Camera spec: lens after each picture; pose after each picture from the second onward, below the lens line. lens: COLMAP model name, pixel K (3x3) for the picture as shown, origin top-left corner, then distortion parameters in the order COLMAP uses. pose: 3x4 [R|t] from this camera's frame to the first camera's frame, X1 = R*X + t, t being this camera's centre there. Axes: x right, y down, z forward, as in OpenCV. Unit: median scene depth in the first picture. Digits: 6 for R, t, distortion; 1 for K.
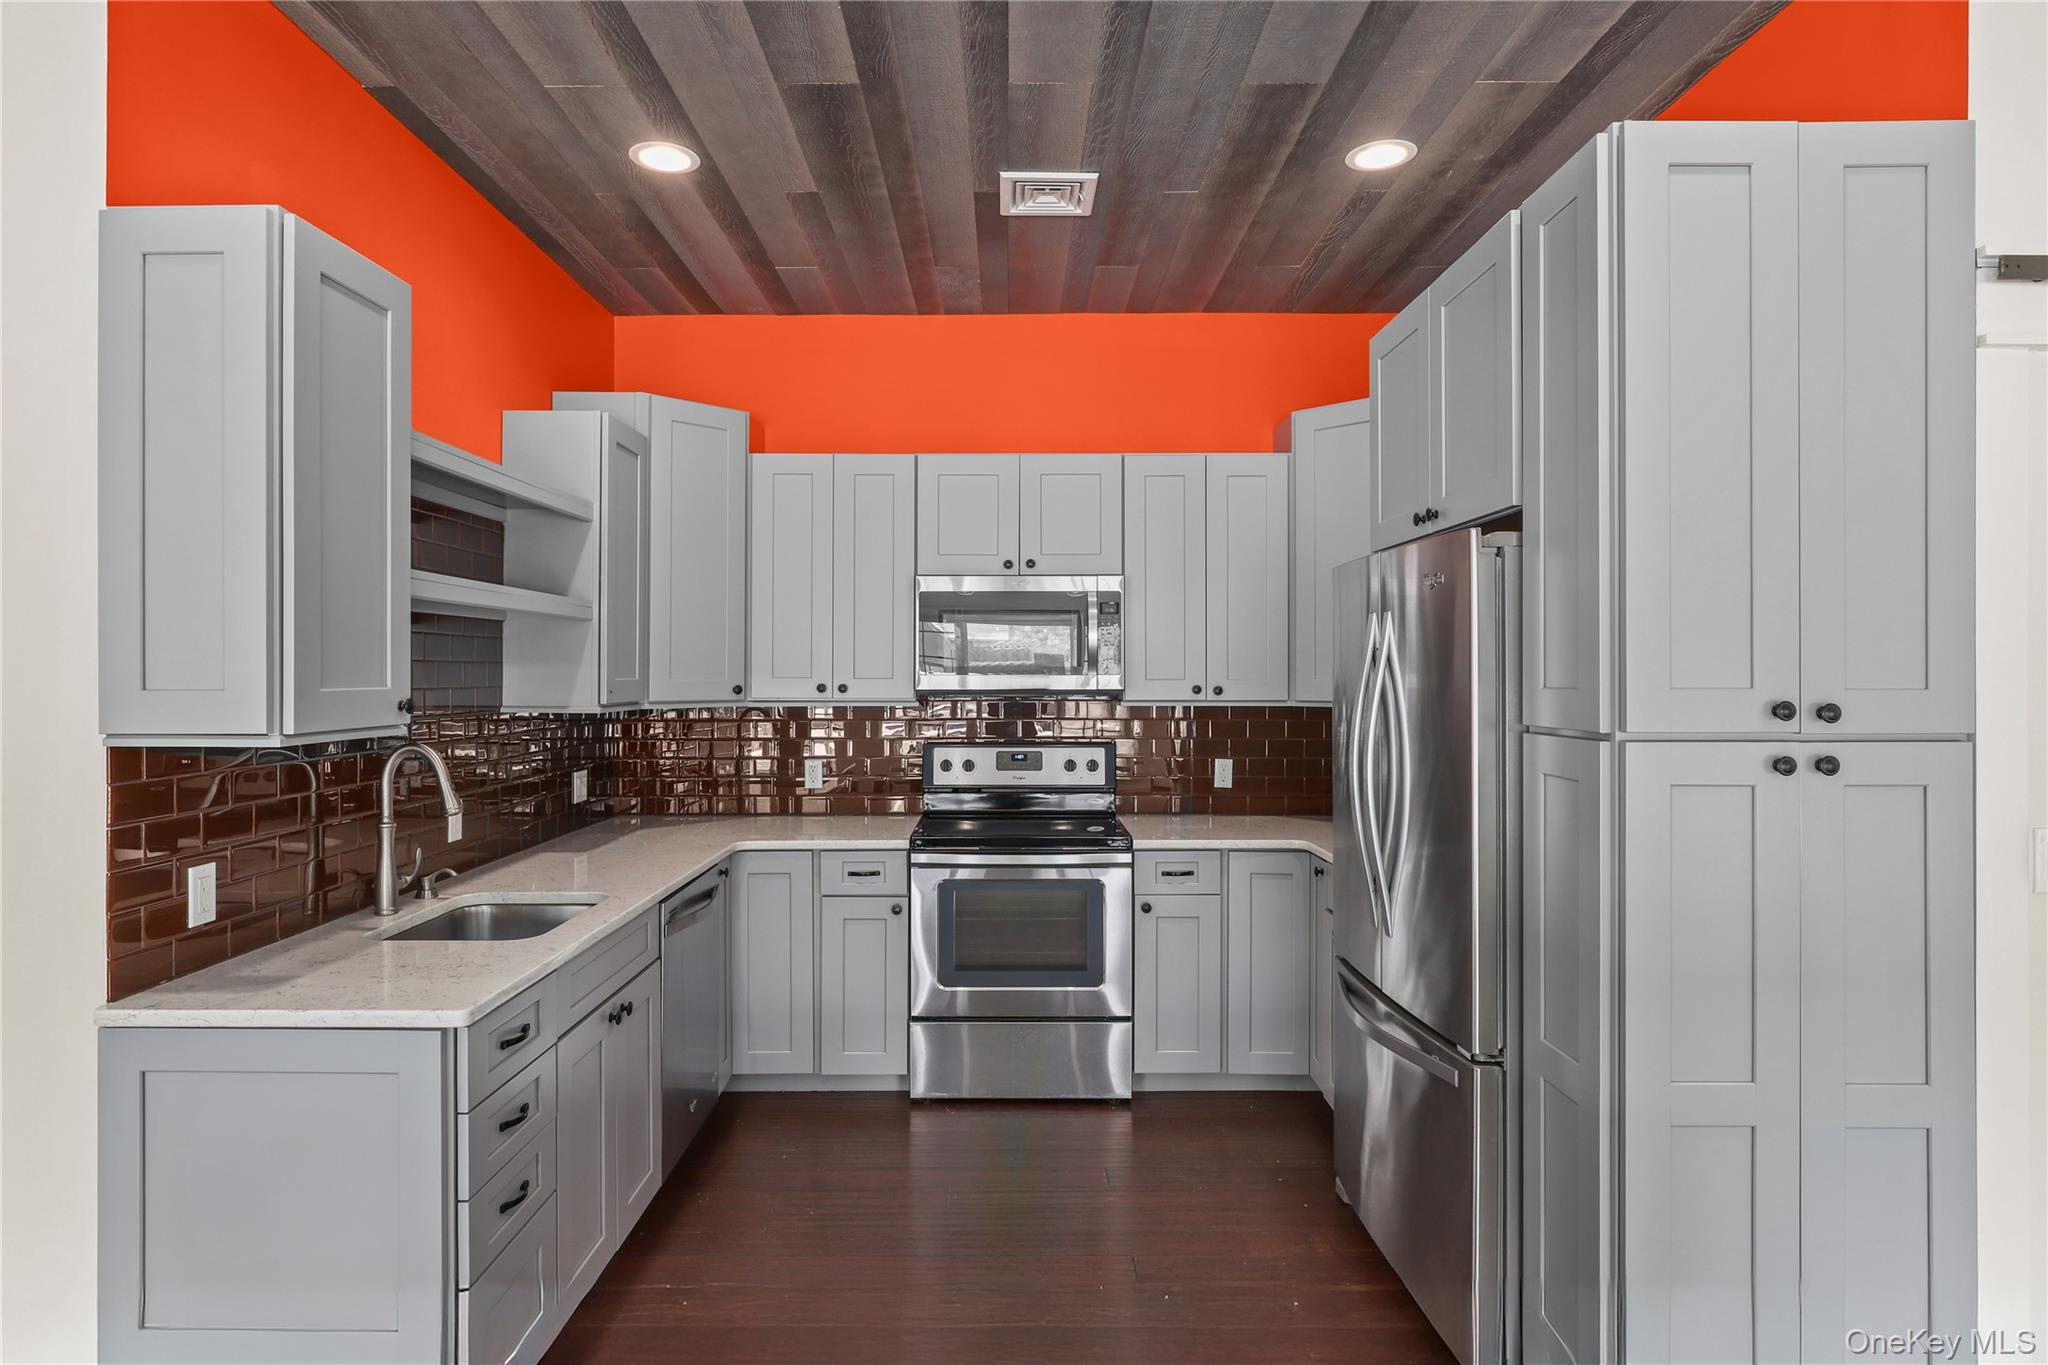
lens RADIAL K [[1118.6, 0, 994.6], [0, 1118.6, 658.9], [0, 0, 1]] dist [0.008630, 0.004076]
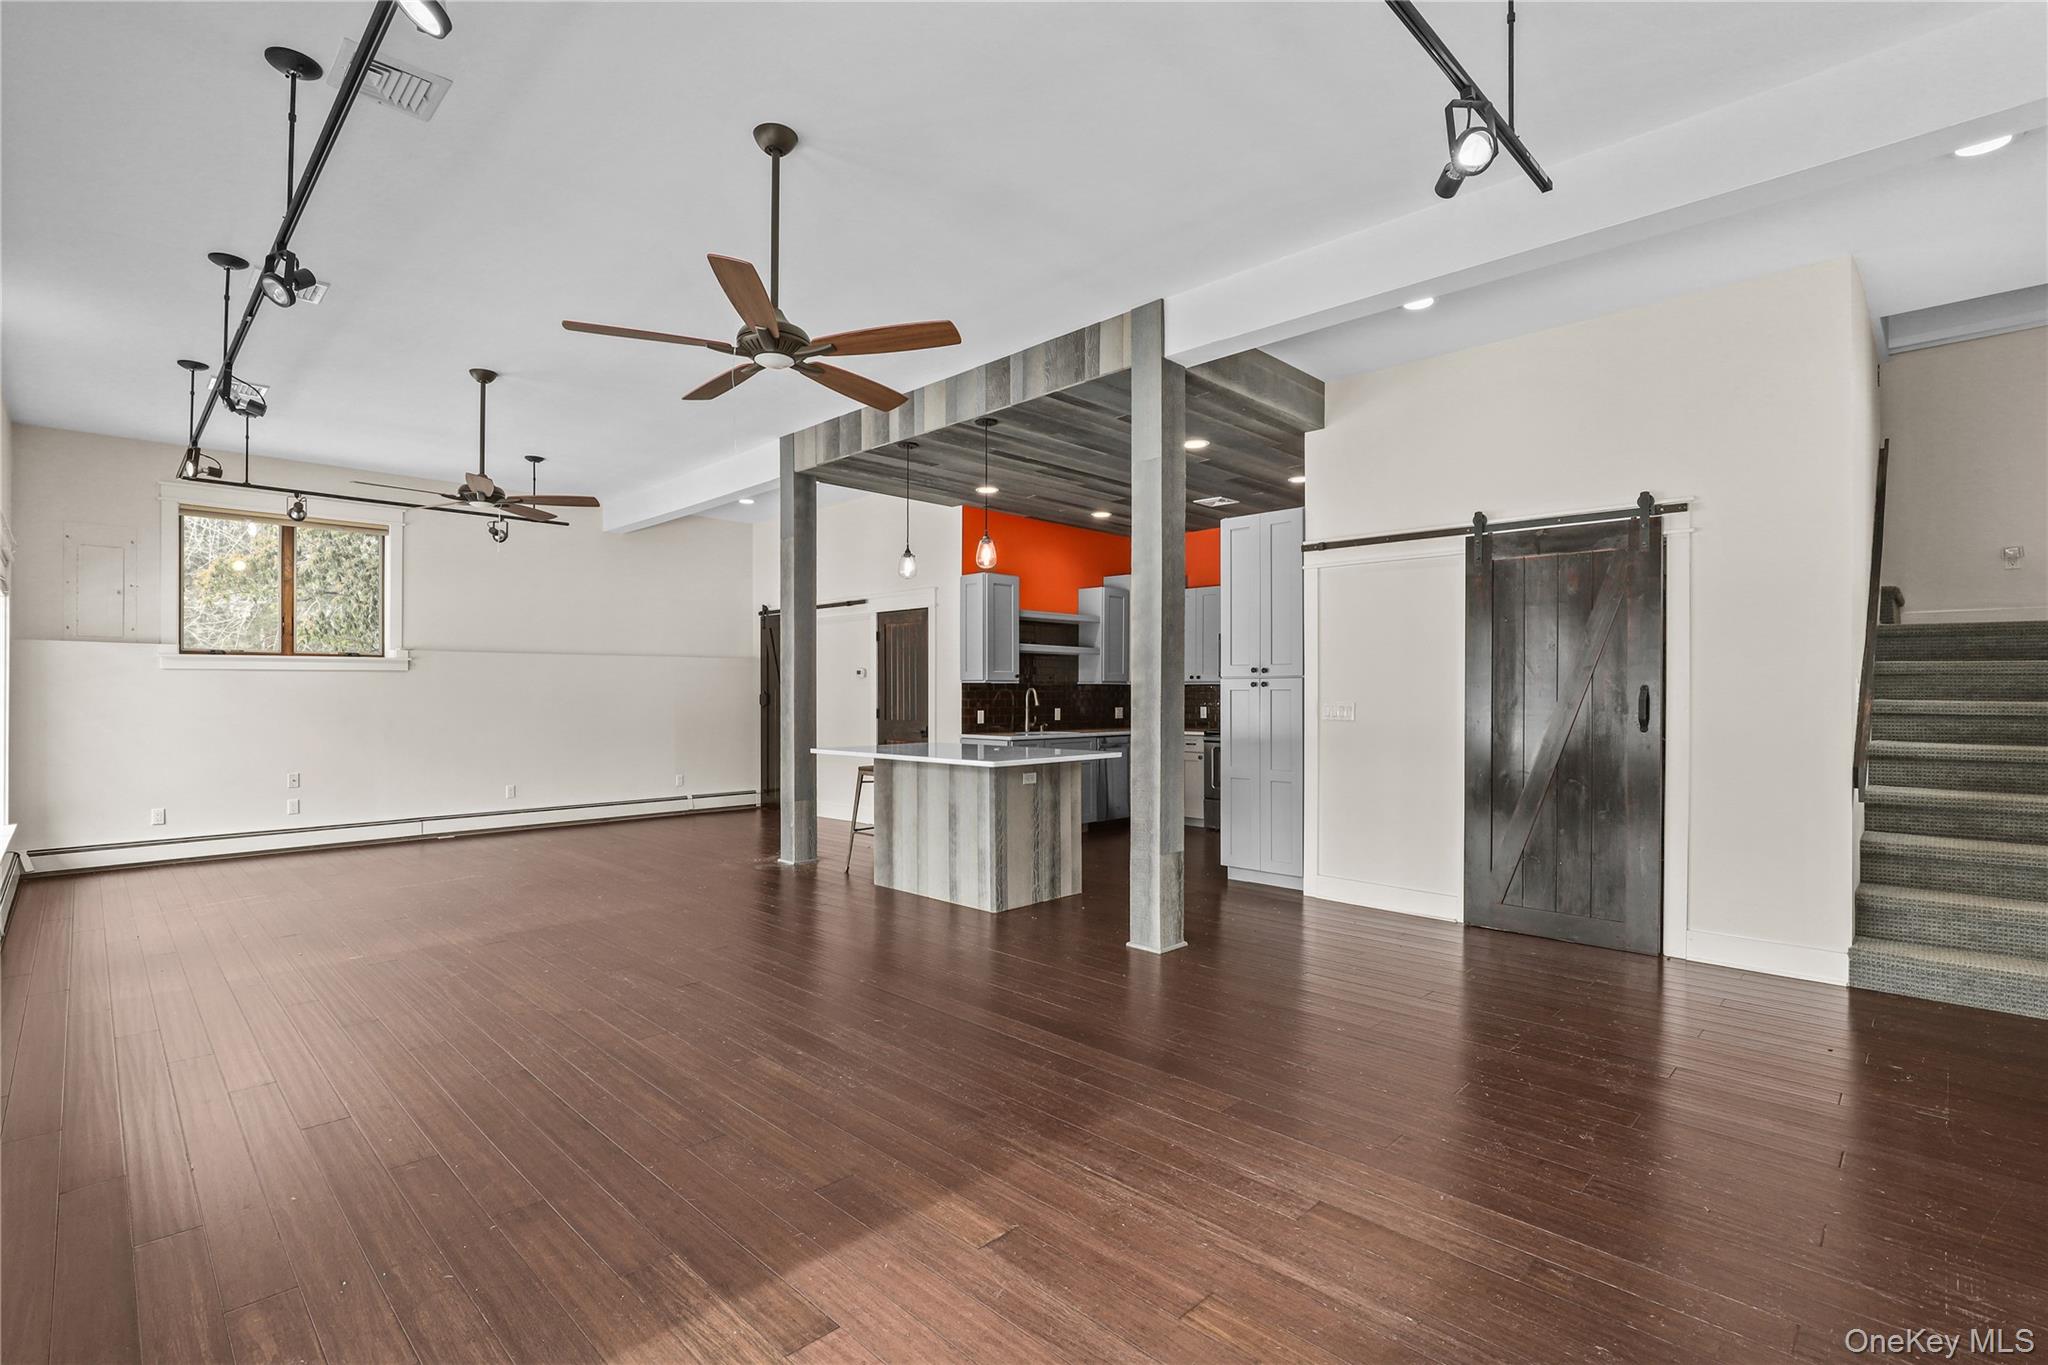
lens RADIAL K [[945.4, 0, 1027.6], [0, 945.4, 688.3], [0, 0, 1]] dist [-0.011152, 0.002388]
pose [[0.716527, -0.003501, -0.697550, 1.350706], [0.005603, 0.999984, 0.000736, 0.057658], [0.697536, -0.004436, 0.716536, -1.036081]]
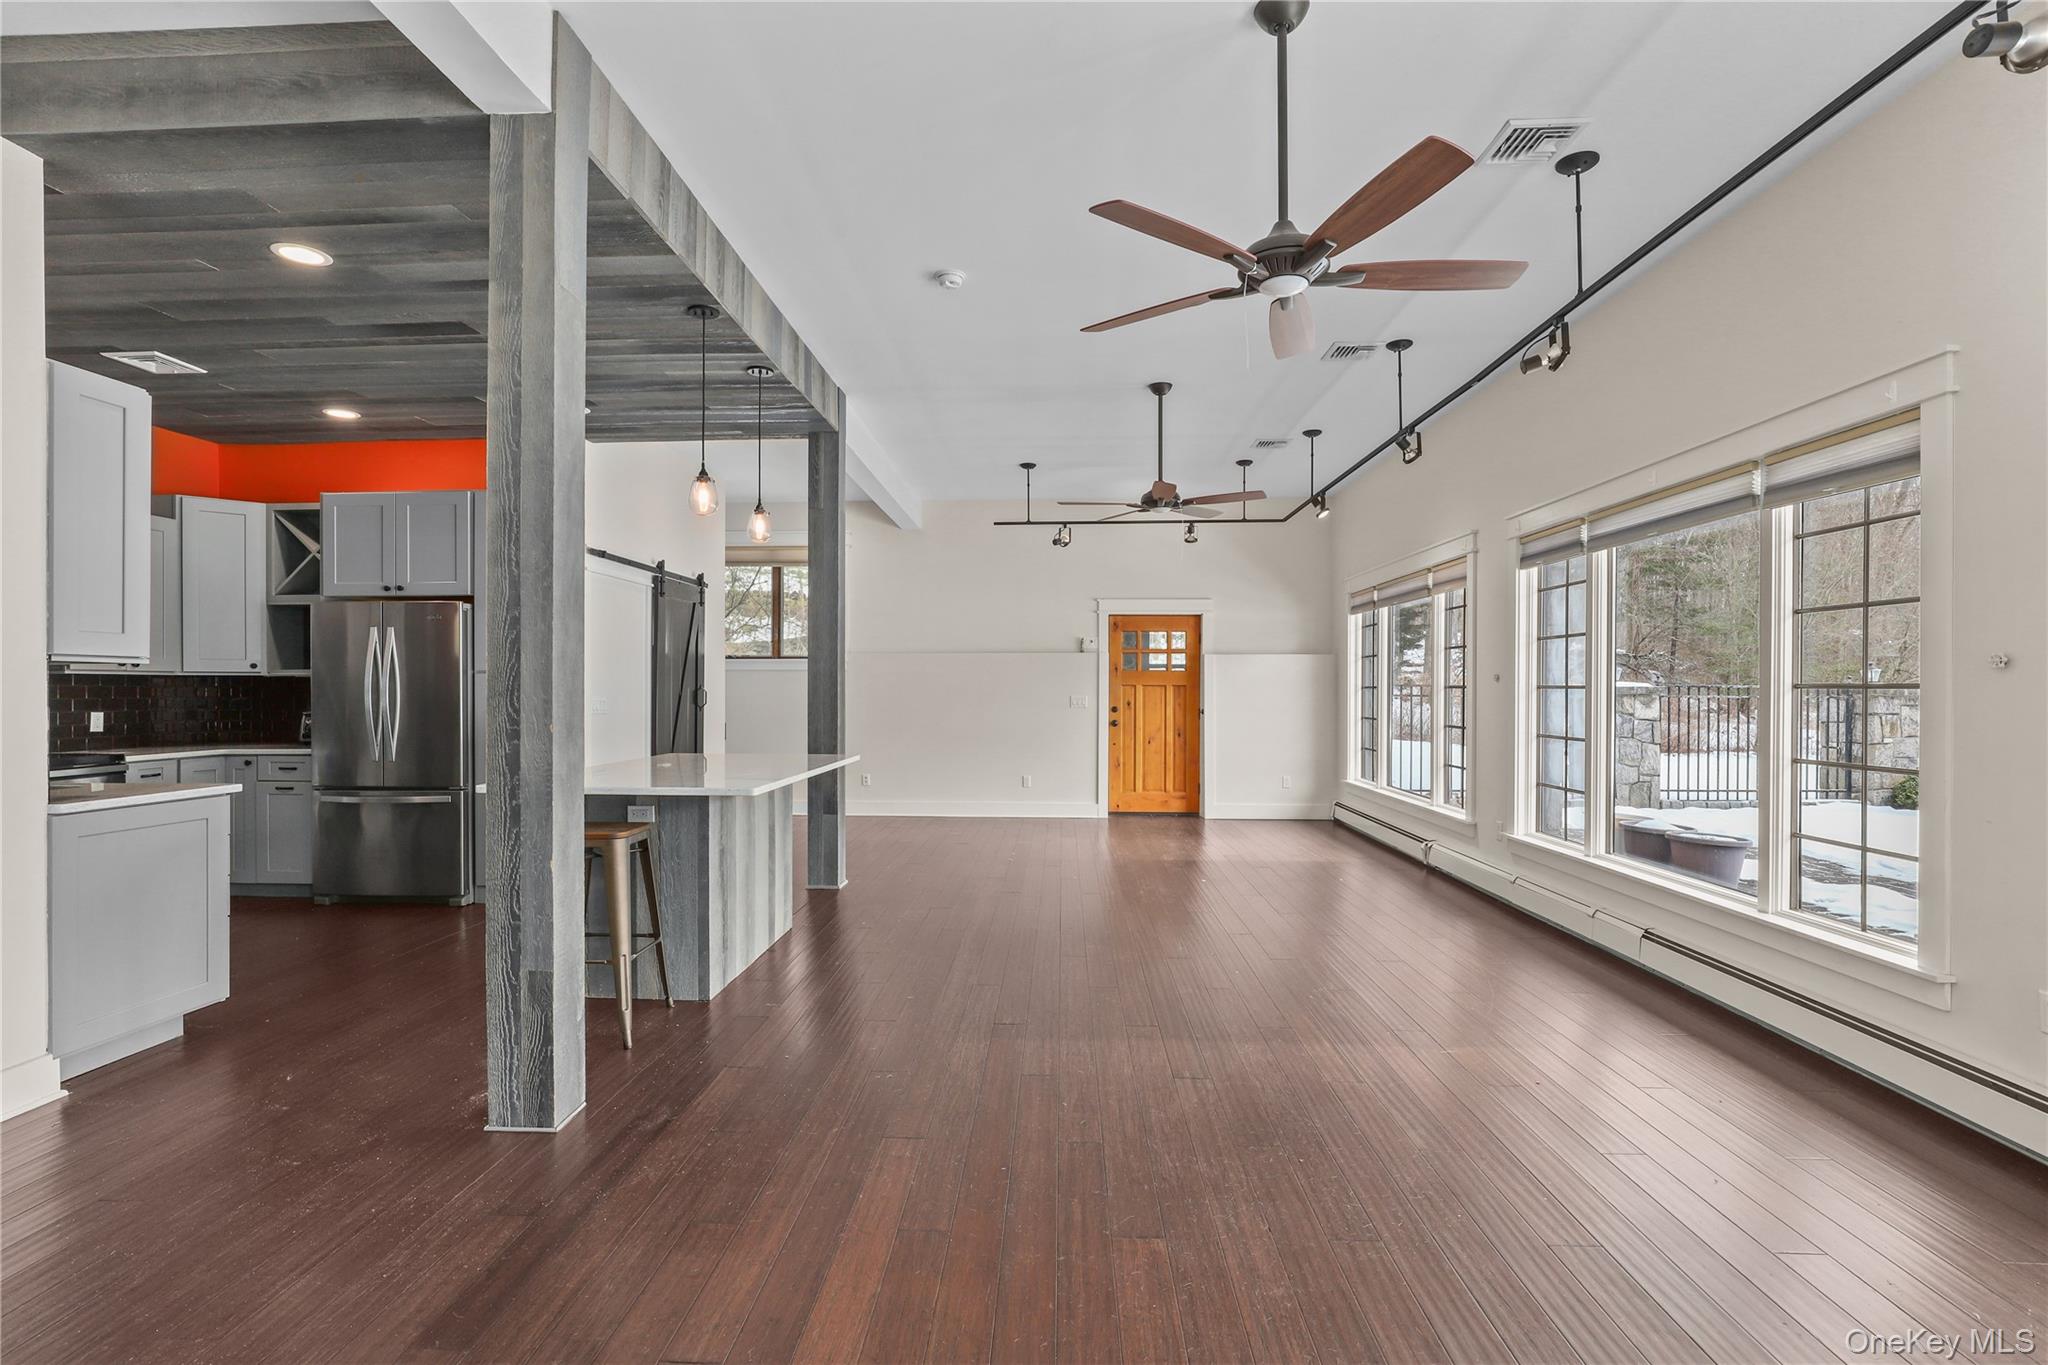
lens RADIAL K [[945.4, 0, 1026.0], [0, 945.4, 692.6], [0, 0, 1]] dist [-0.011152, 0.002388]
pose [[0.037149, -0.004429, 0.999300, -1.278688], [-0.010530, 0.999933, 0.004824, 0.059577], [-0.999254, -0.010702, 0.037099, -0.342136]]
